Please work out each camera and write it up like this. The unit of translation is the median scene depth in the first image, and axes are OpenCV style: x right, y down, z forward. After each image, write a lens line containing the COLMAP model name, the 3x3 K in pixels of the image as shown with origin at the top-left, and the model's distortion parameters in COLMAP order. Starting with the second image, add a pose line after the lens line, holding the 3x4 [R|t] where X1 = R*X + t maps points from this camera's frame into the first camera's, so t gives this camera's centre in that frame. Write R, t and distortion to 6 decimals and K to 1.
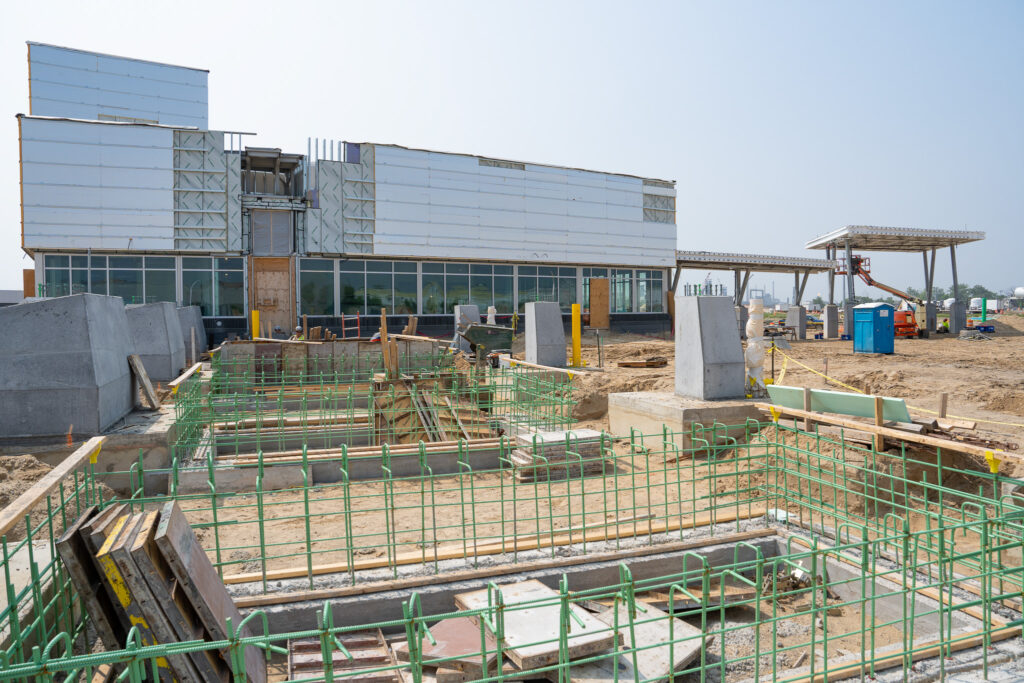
lens RADIAL K [[797.9, 0, 512.0], [0, 797.9, 341.5], [0, 0, 1]] dist [-0.130818, 0.134086]
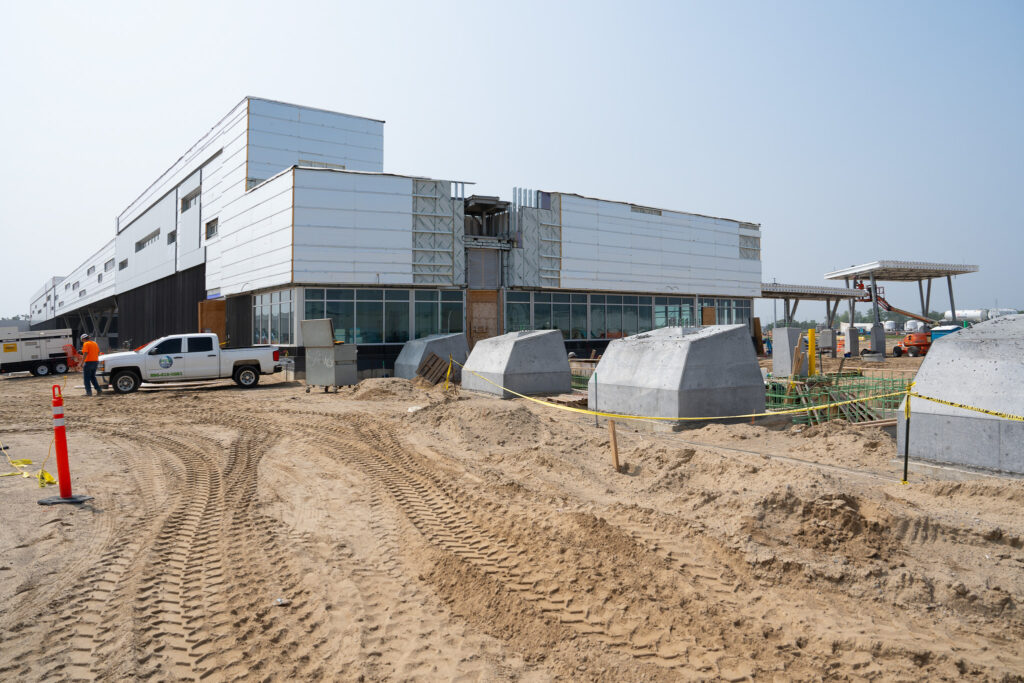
lens RADIAL K [[797.9, 0, 512.0], [0, 797.9, 341.5], [0, 0, 1]] dist [-0.130818, 0.134086]
pose [[0.992573, -0.010990, 0.121151, -0.395670], [0.014825, 0.999416, -0.030799, 0.003973], [-0.120742, 0.032366, 0.992156, -0.150431]]
